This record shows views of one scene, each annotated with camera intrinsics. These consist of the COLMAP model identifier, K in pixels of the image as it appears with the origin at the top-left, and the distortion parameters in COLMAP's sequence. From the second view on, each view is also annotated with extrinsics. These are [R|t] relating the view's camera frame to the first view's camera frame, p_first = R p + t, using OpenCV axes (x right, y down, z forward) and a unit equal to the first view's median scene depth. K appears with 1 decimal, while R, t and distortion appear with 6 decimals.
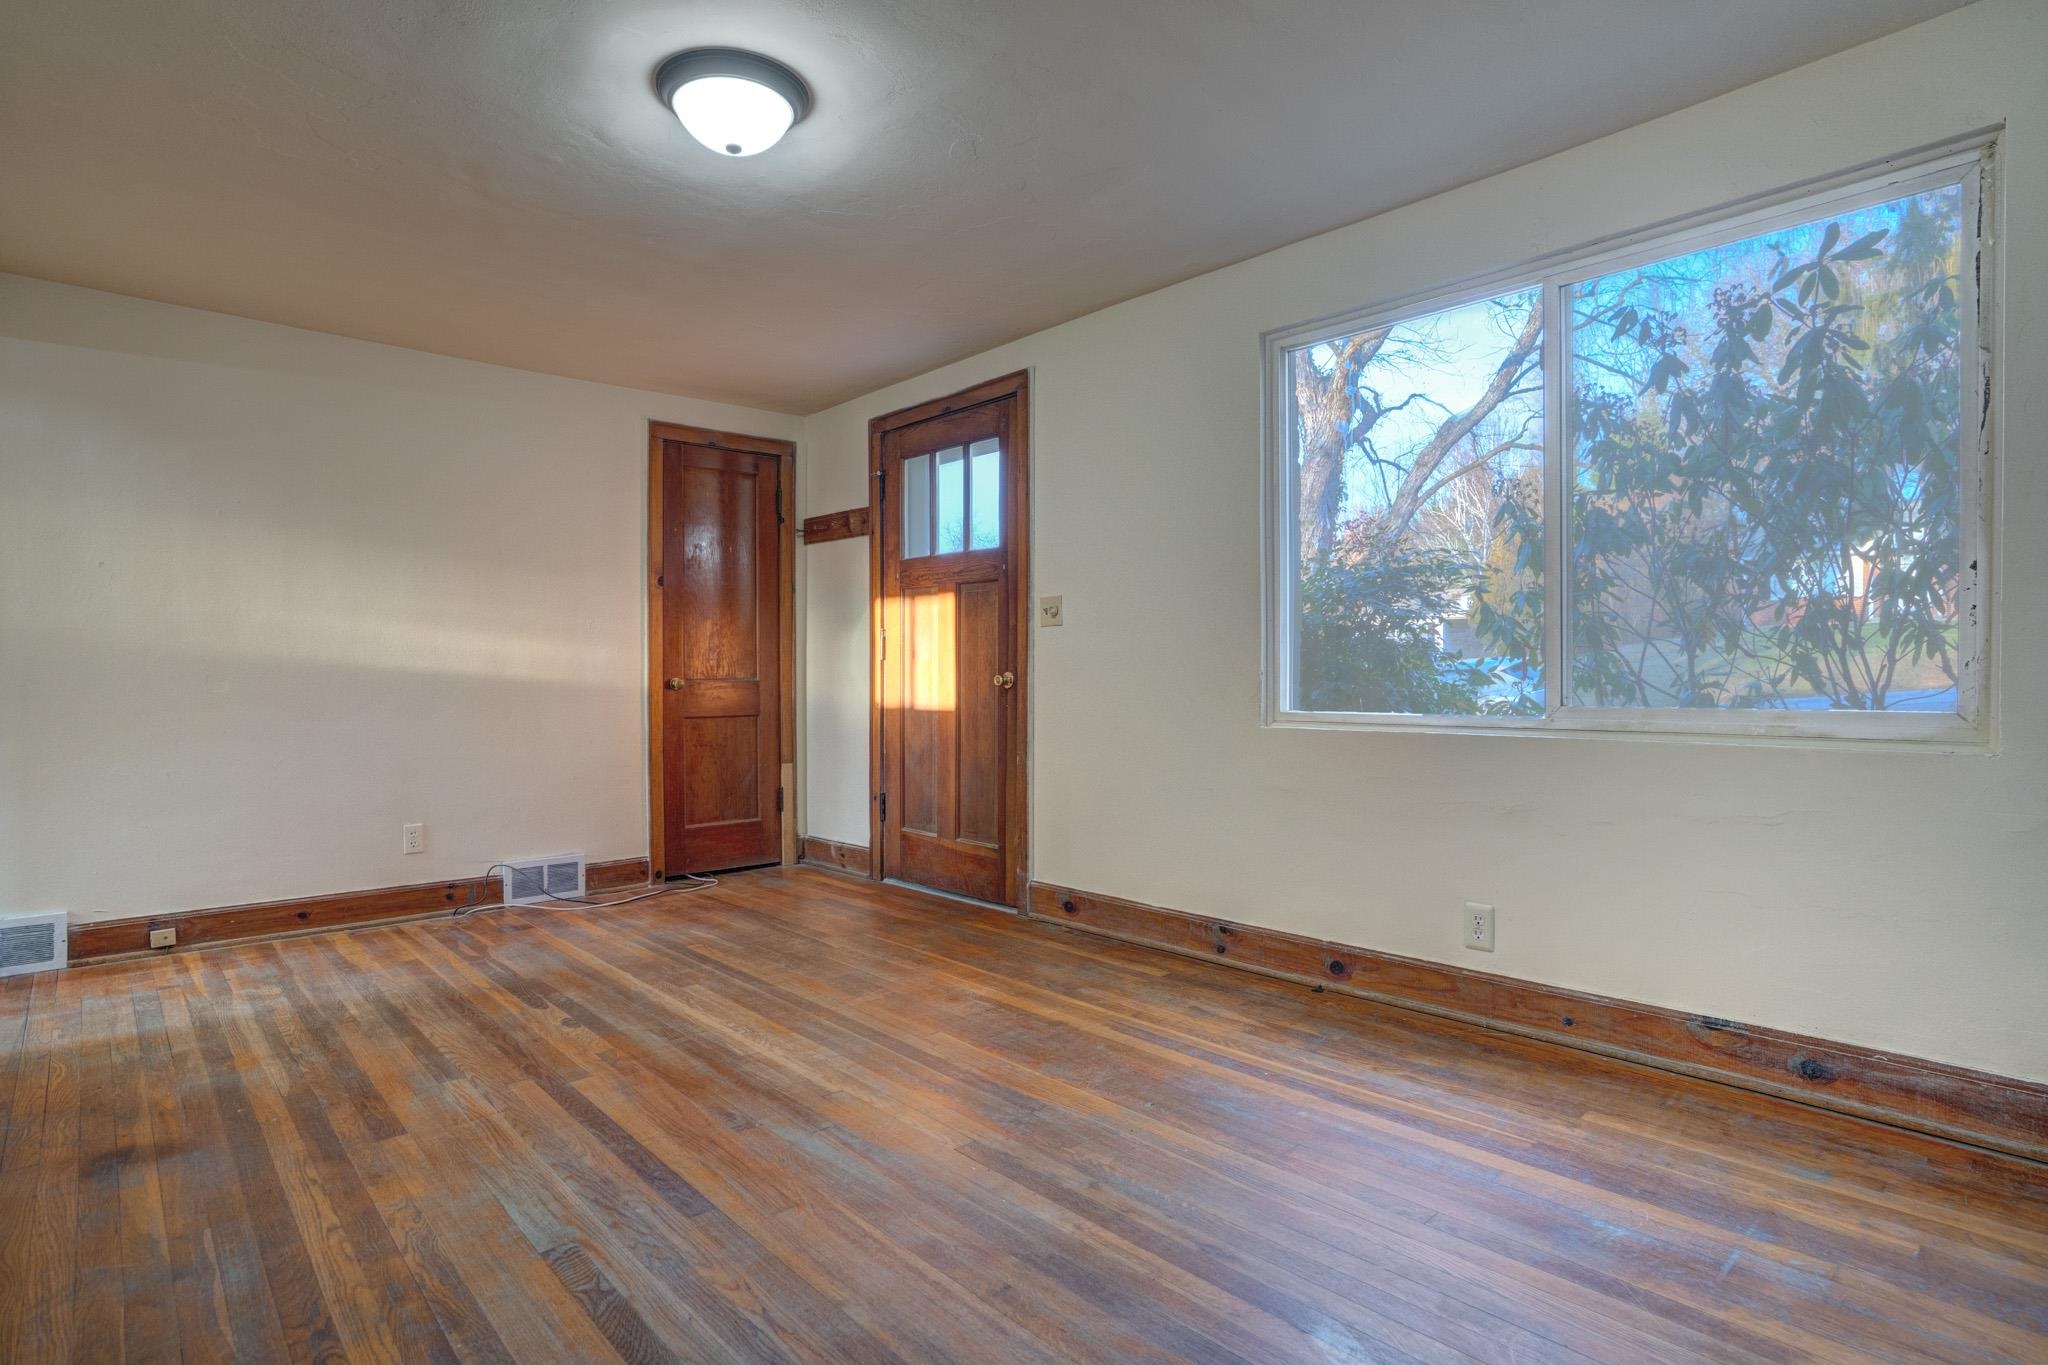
lens RADIAL K [[1041.1, 0, 1019.3], [0, 1041.1, 697.8], [0, 0, 1]] dist [-0.067129, 0.032838]
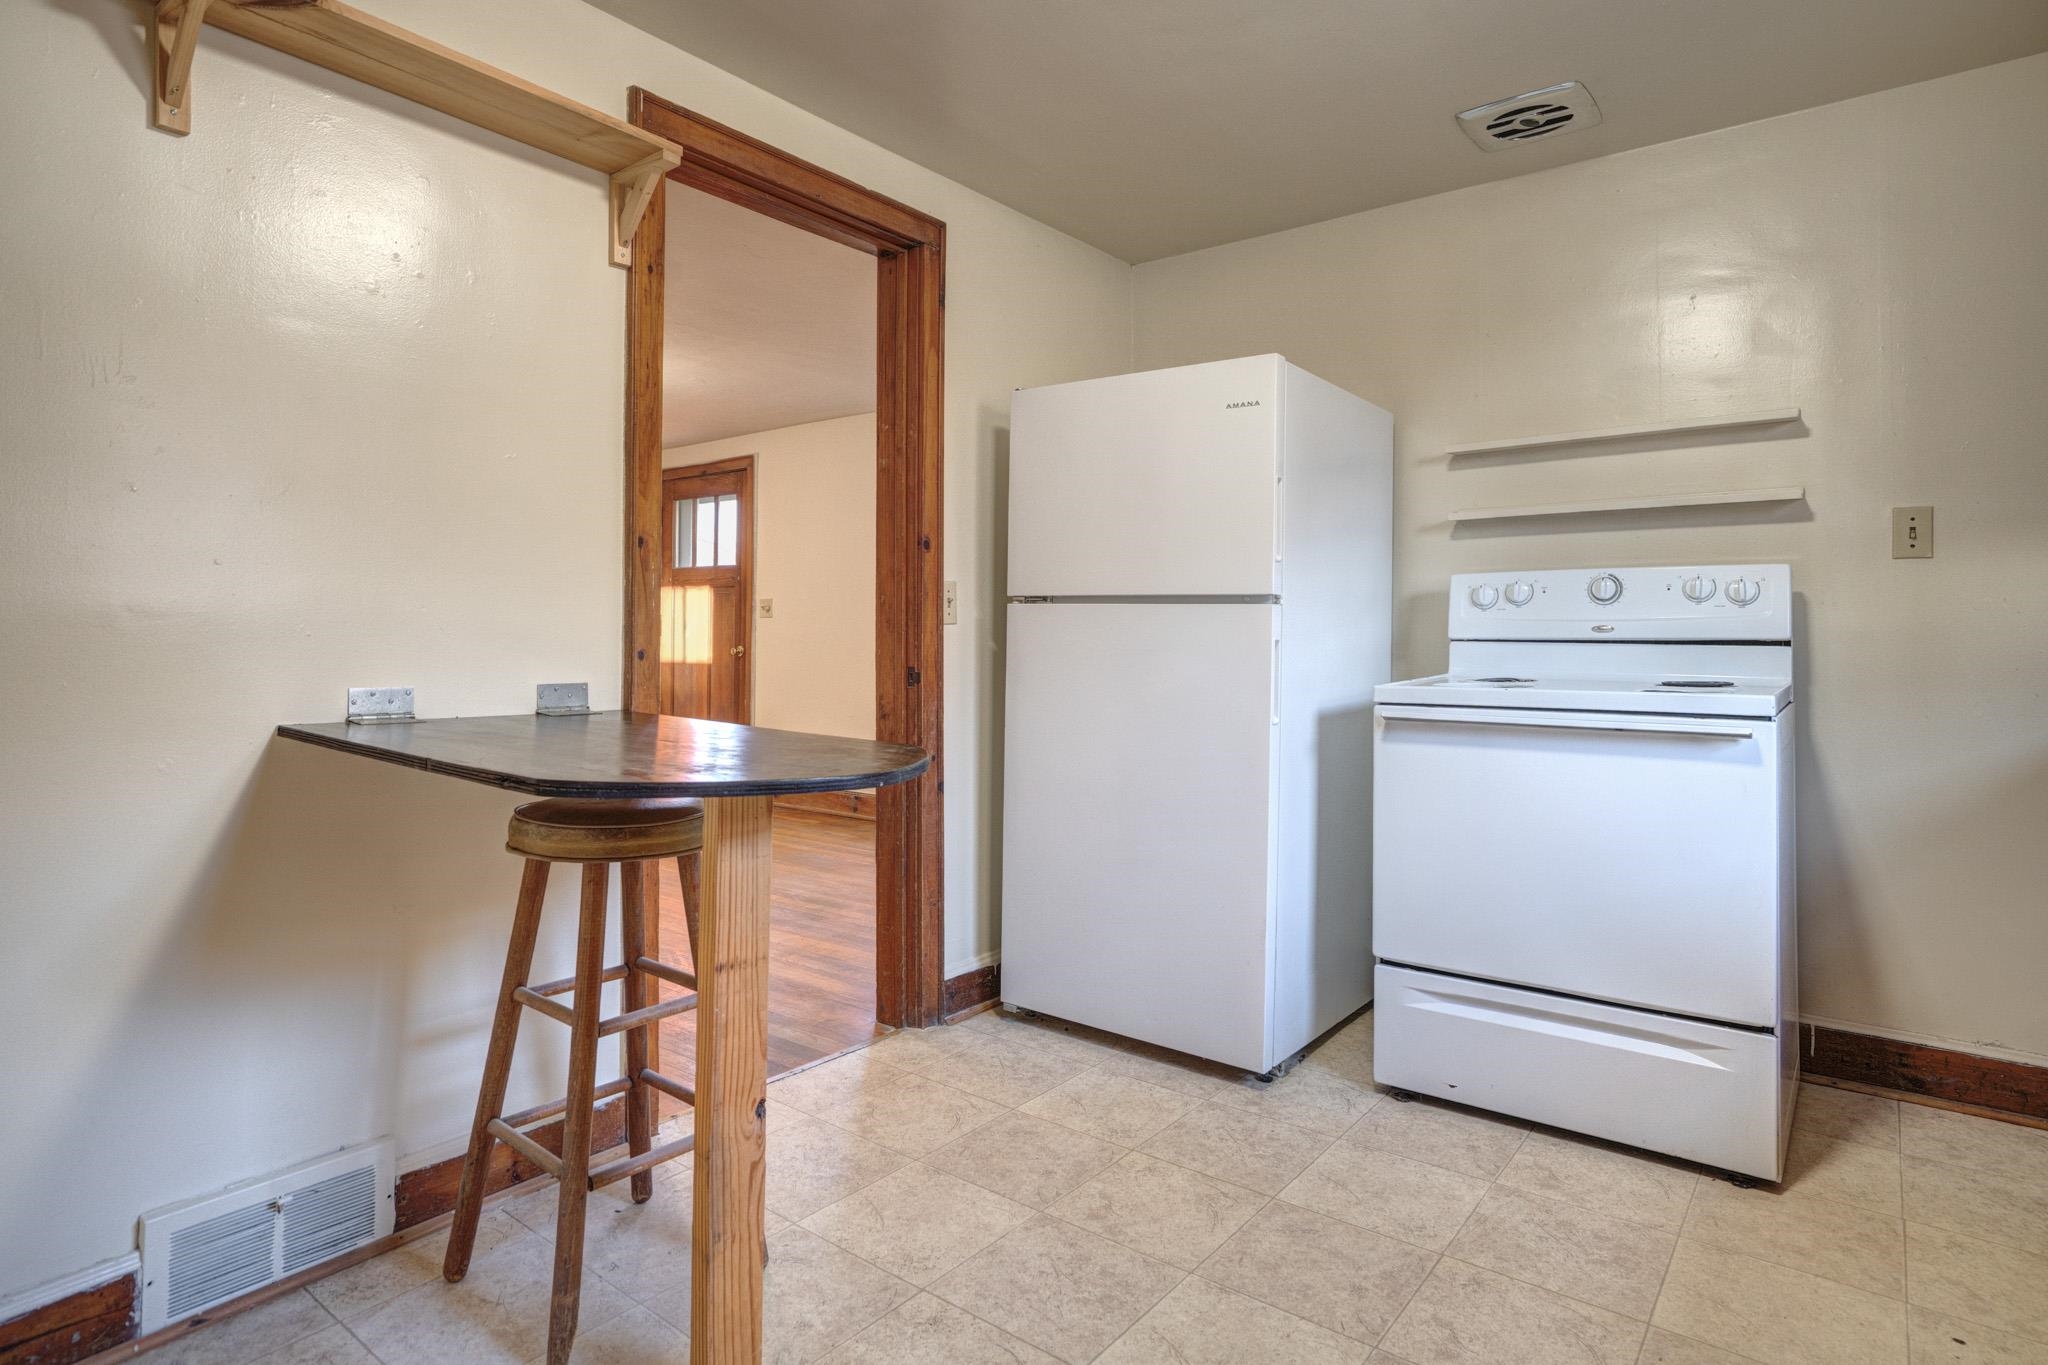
lens RADIAL K [[1129.4, 0, 1020.4], [0, 1129.4, 628.5], [0, 0, 1]] dist [-0.043396, 0.025645]
pose [[0.987910, 0.006957, 0.154870, 0.151516], [-0.002162, 0.999514, -0.031110, 0.000753], [-0.155011, 0.030399, 0.987445, -0.779932]]
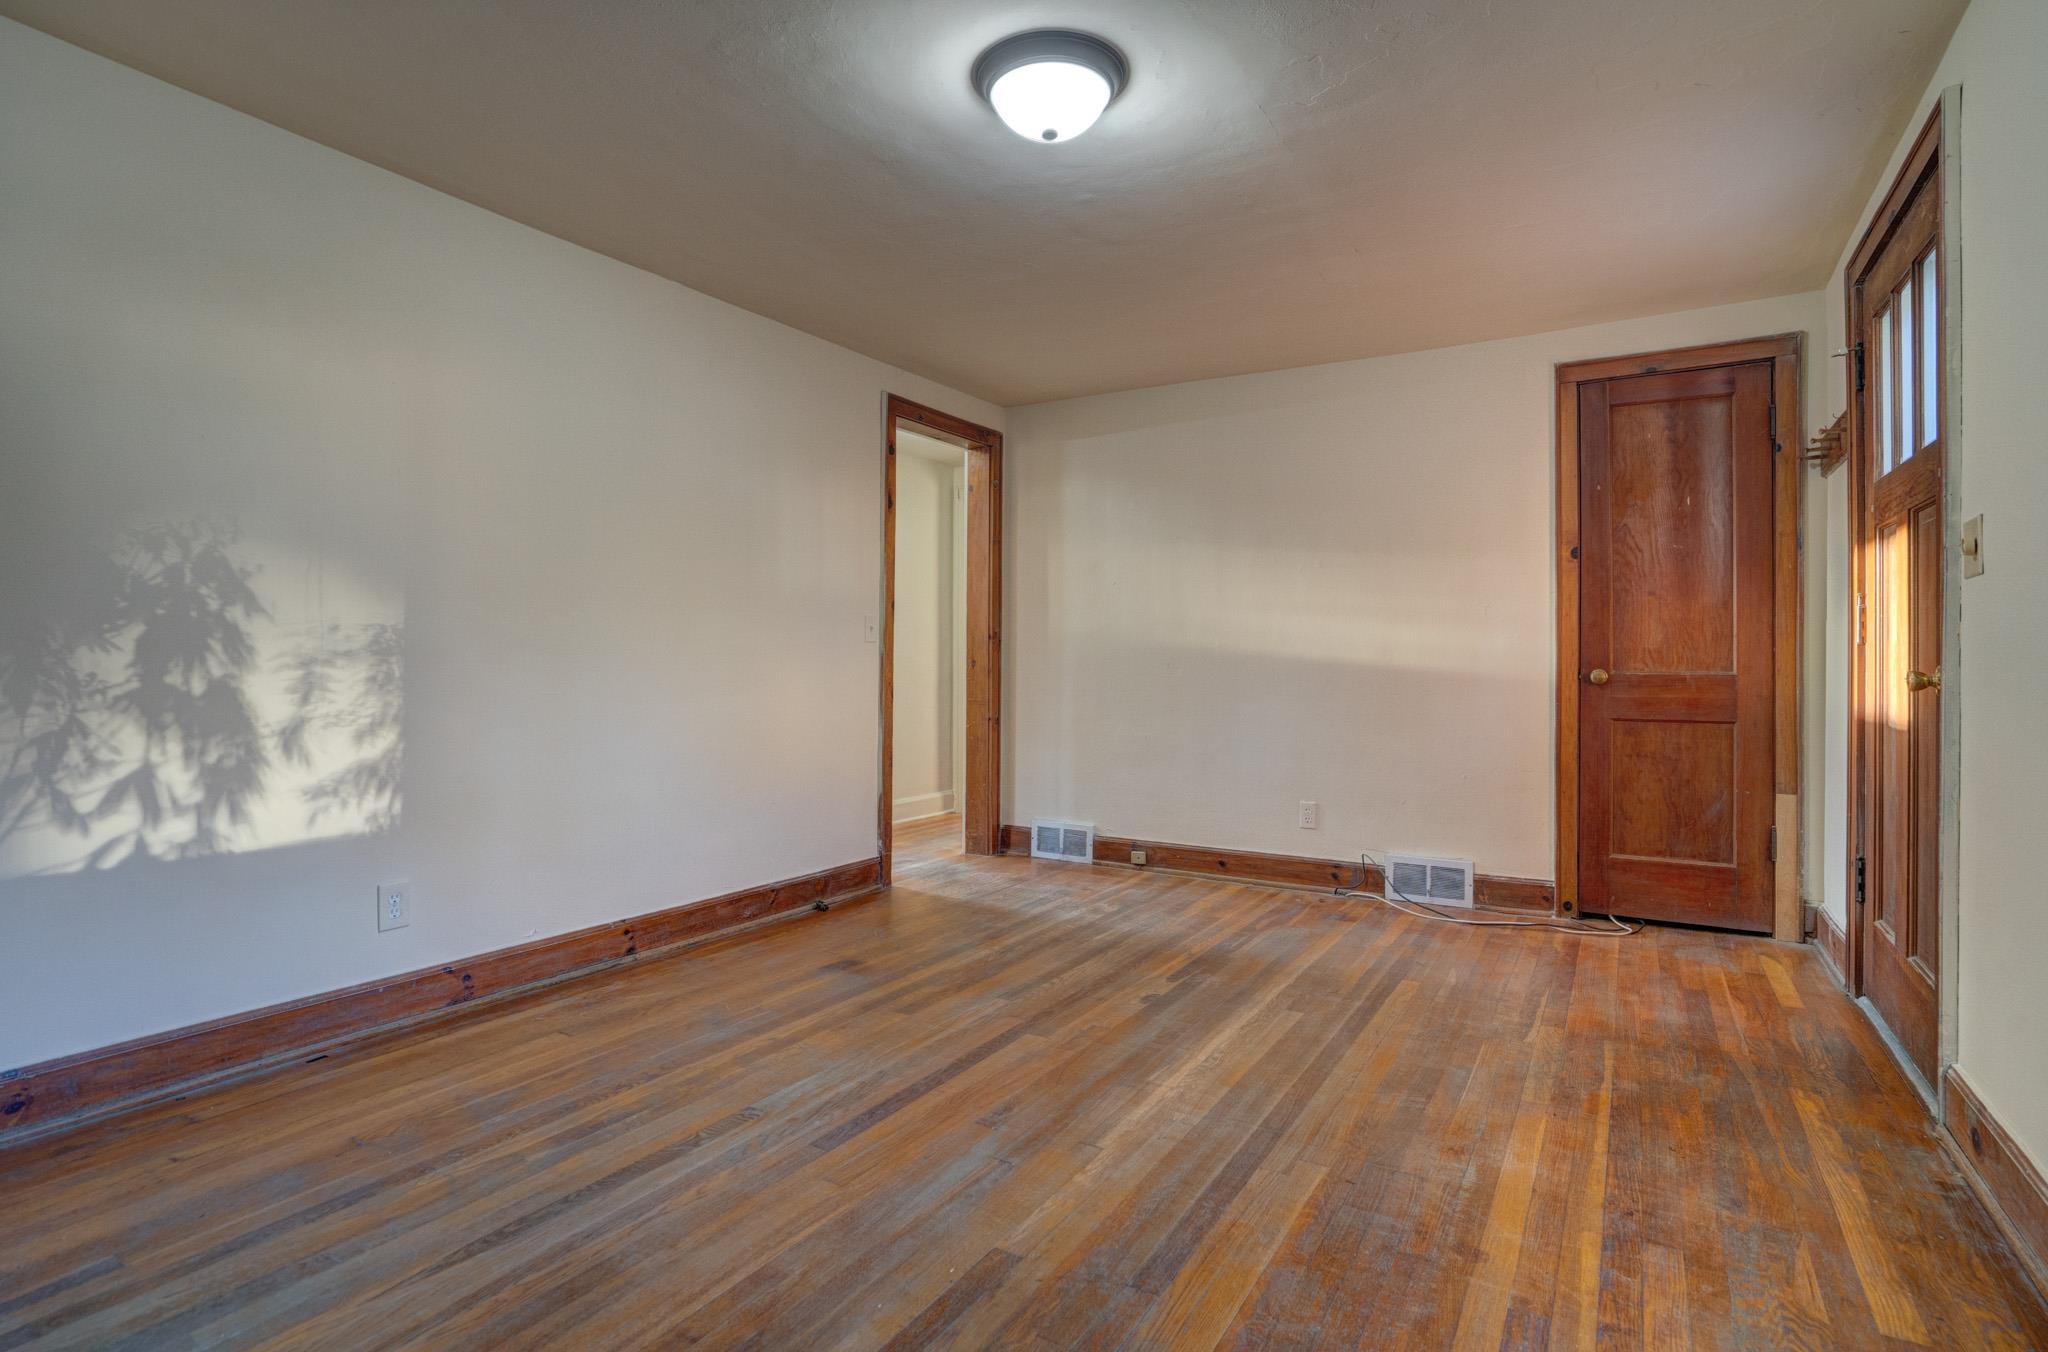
lens RADIAL K [[1023.5, 0, 1009.5], [0, 1023.5, 668.0], [0, 0, 1]] dist [-0.051043, 0.020694]
pose [[0.260318, 0.010500, -0.965466, 0.385396], [-0.024186, 0.999698, 0.004351, -0.016230], [0.965220, 0.022218, 0.260494, 0.424766]]
